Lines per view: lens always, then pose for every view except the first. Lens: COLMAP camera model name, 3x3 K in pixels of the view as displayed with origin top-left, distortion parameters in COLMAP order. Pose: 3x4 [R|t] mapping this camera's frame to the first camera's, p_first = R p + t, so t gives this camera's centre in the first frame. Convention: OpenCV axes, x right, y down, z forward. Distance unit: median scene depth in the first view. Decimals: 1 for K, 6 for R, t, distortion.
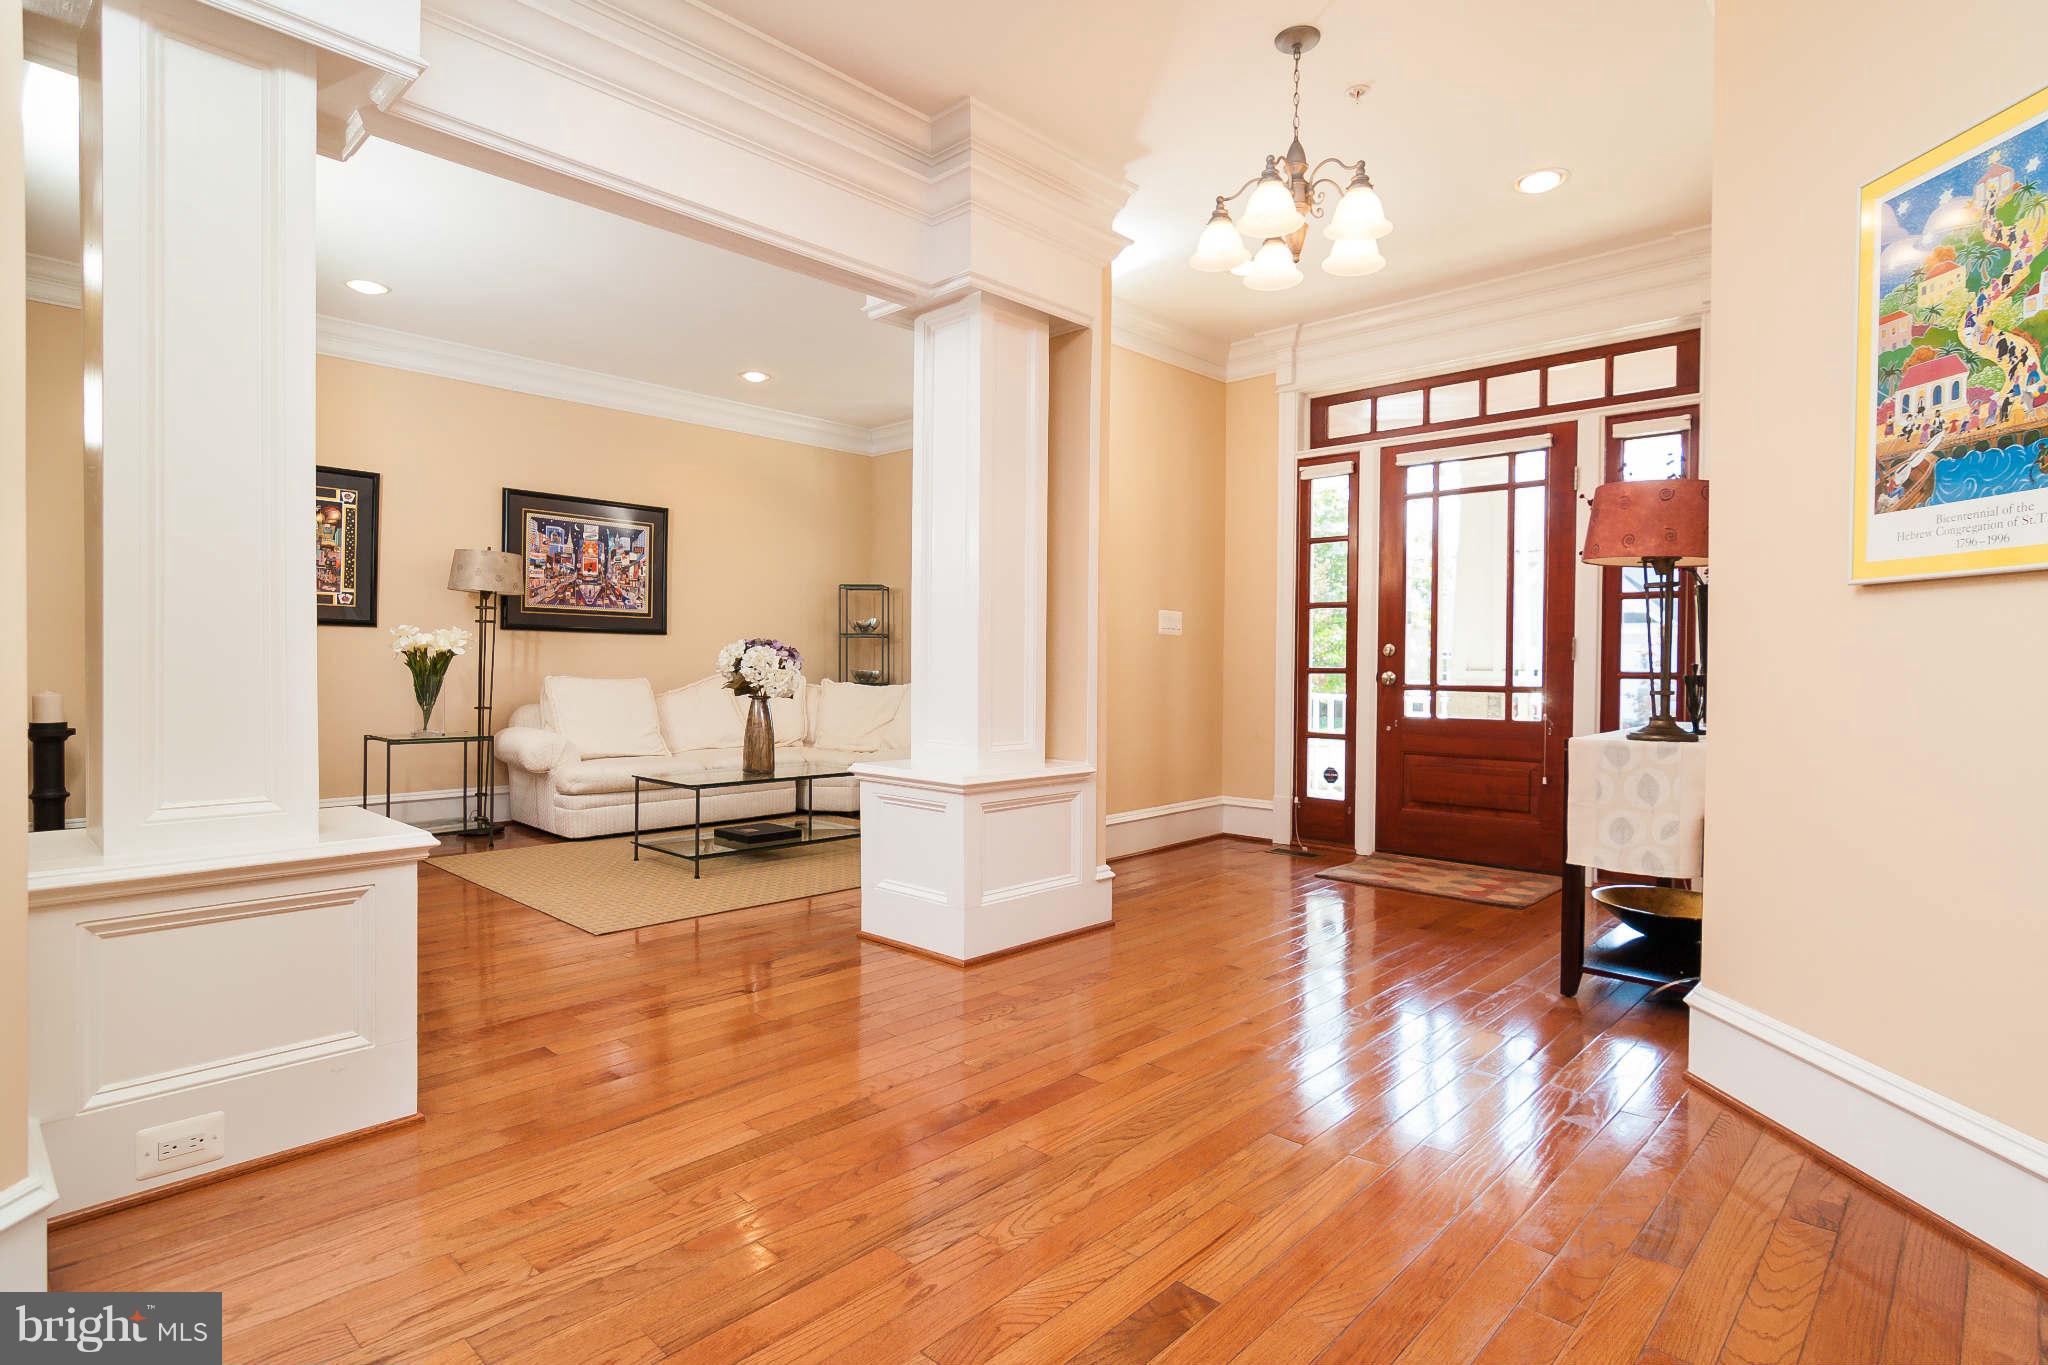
lens RADIAL K [[1048.9, 0, 1024.0], [0, 1048.9, 682.5], [0, 0, 1]] dist [-0.001680, -0.000162]
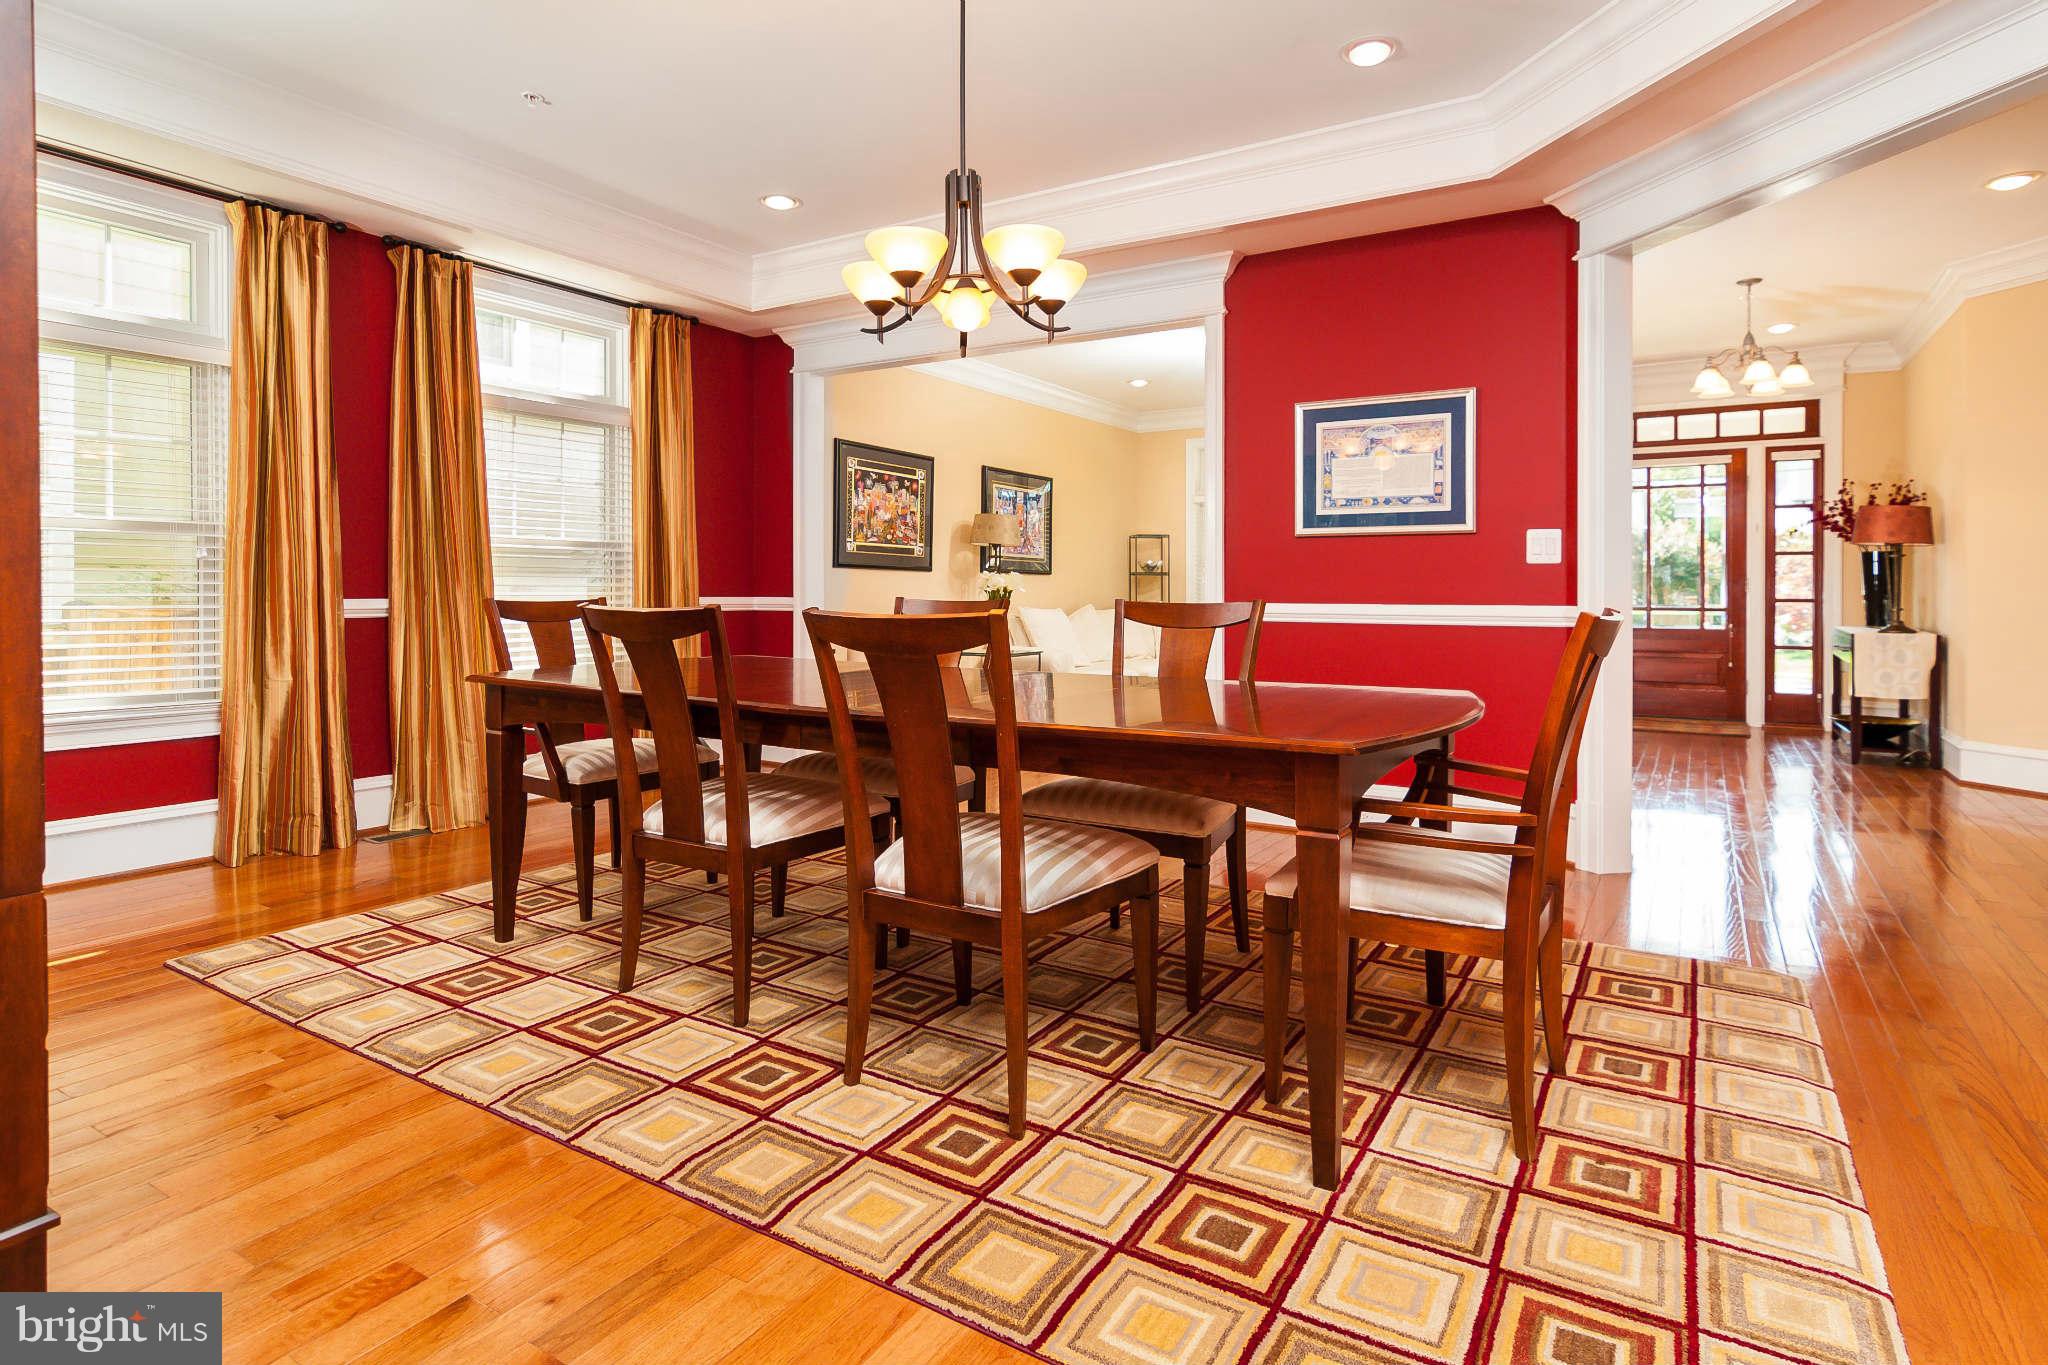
lens RADIAL K [[1079.1, 0, 1020.4], [0, 1079.1, 600.5], [0, 0, 1]] dist [0.001144, 0.000363]
pose [[0.981946, -0.006180, 0.189063, -0.912974], [0.008023, 0.999927, -0.008985, -0.001599], [-0.188994, 0.010340, 0.981924, -0.455546]]
